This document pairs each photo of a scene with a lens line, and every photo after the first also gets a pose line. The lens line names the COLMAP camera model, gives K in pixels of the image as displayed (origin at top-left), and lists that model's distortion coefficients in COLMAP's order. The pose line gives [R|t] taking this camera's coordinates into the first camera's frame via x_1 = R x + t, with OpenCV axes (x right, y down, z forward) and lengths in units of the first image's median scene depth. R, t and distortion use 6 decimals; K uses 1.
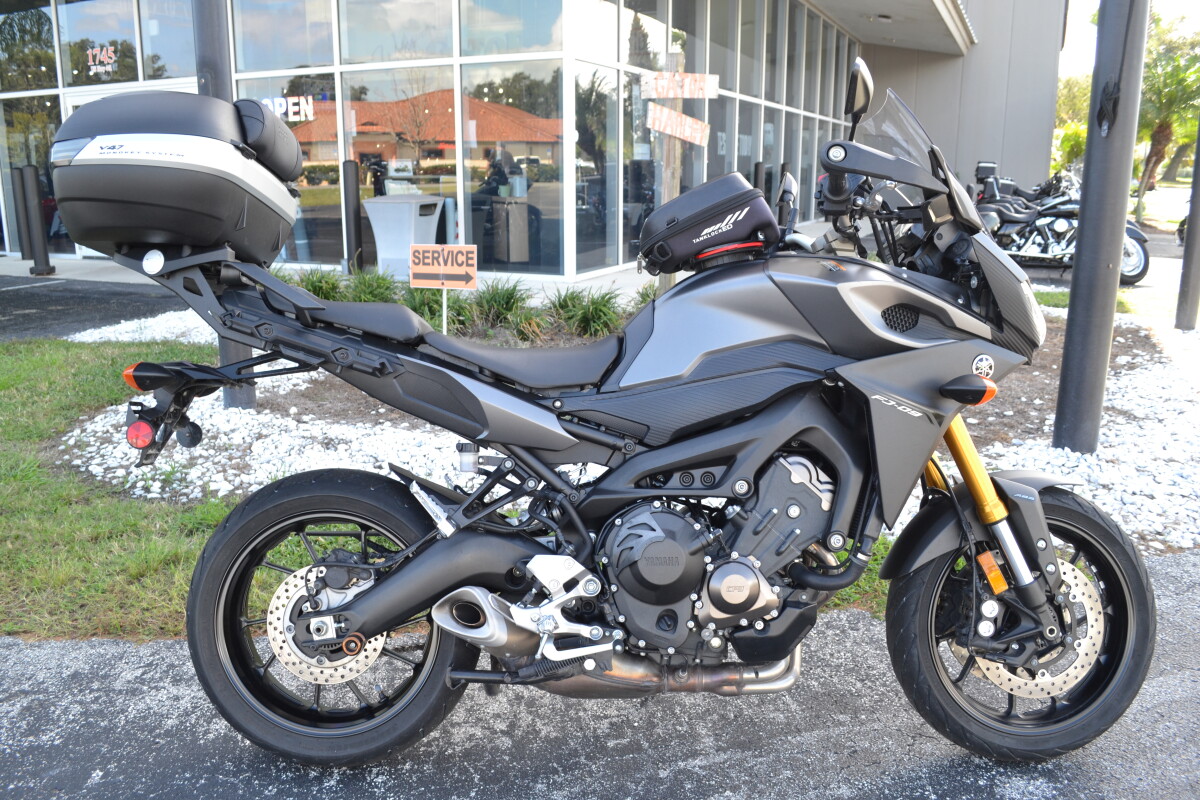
lens RADIAL K [[941.4, 0, 604.4], [0, 941.4, 402.7], [0, 0, 1]] dist [-0.085363, 0.015315]
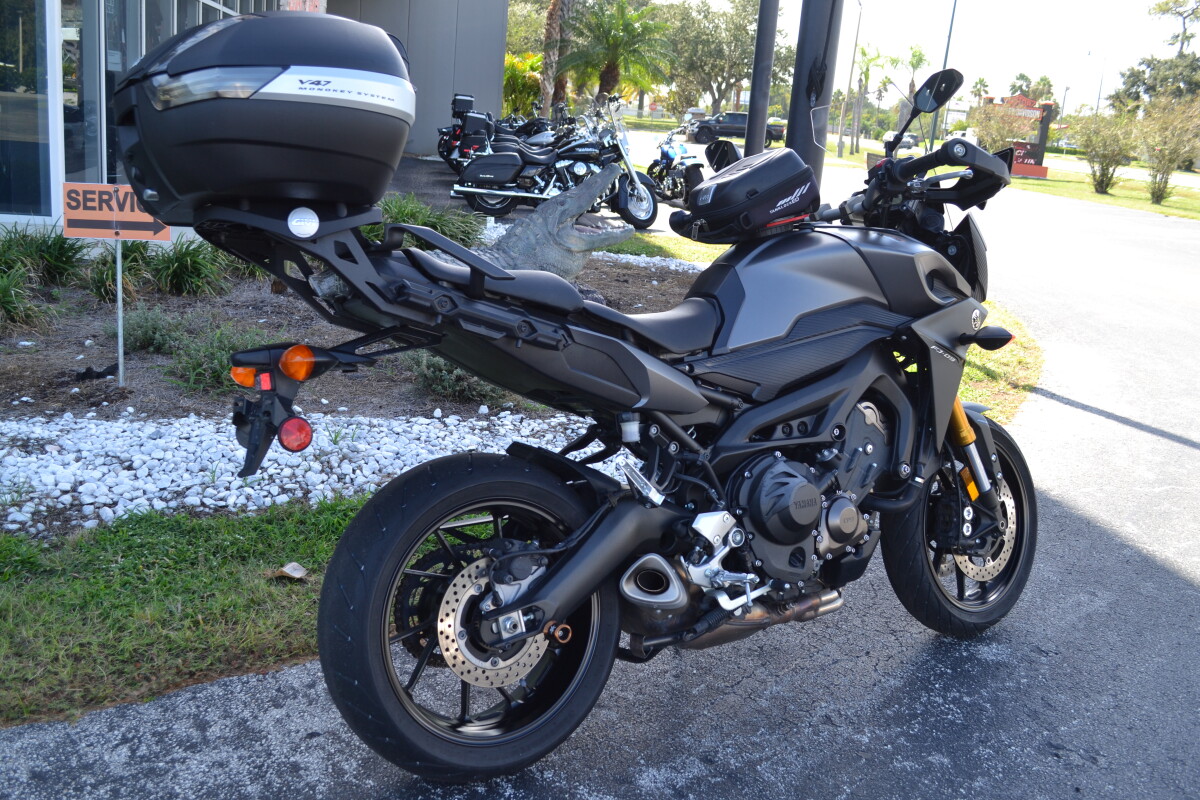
lens RADIAL K [[1081.8, 0, 595.2], [0, 1081.8, 405.6], [0, 0, 1]] dist [-0.054560, -0.014310]
pose [[0.842737, -0.075029, 0.533071, -0.783697], [0.052305, 0.996967, 0.057632, -0.032119], [-0.535778, -0.020686, 0.844105, 0.051437]]
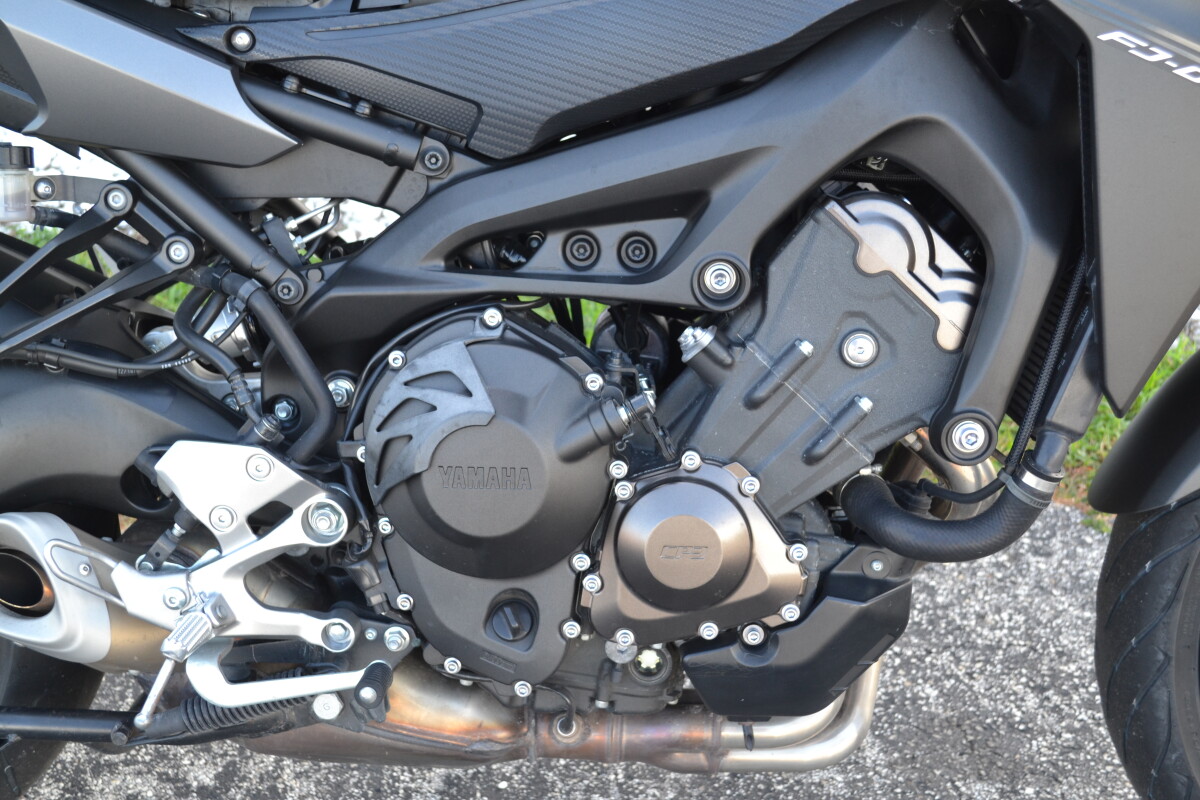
lens RADIAL K [[1510.6, 0, 598.6], [0, 1510.6, 405.2], [0, 0, 1]] dist [-0.031981, 0.000000]
pose [[0.997482, 0.032848, -0.062847, 0.135956], [-0.016619, 0.969848, 0.243145, -0.005490], [0.068939, -0.241489, 0.967952, 0.406415]]
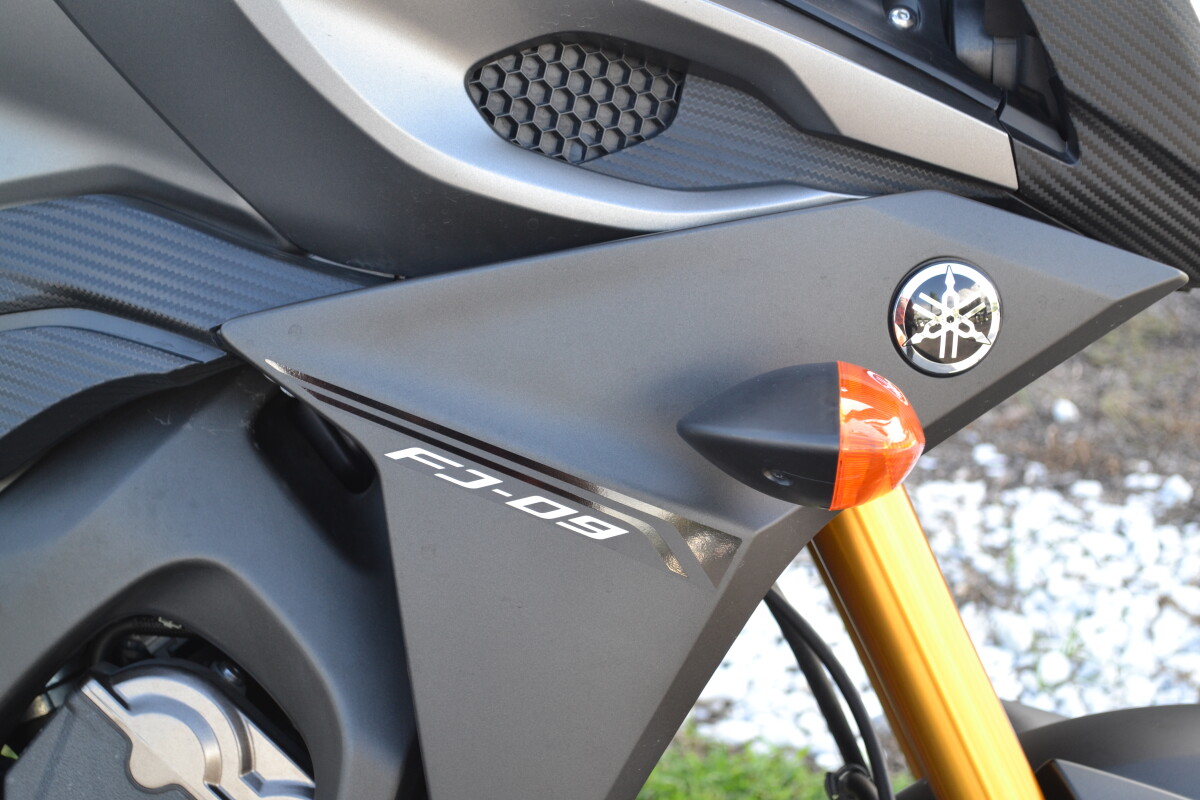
lens RADIAL K [[2298.7, 0, 601.1], [0, 2298.7, 402.2], [0, 0, 1]] dist [-0.004541, 0.000000]
pose [[0.995423, 0.015570, -0.094290, 0.369526], [-0.007623, 0.996431, 0.084068, -0.062412], [0.095263, -0.082965, 0.991989, 0.430516]]
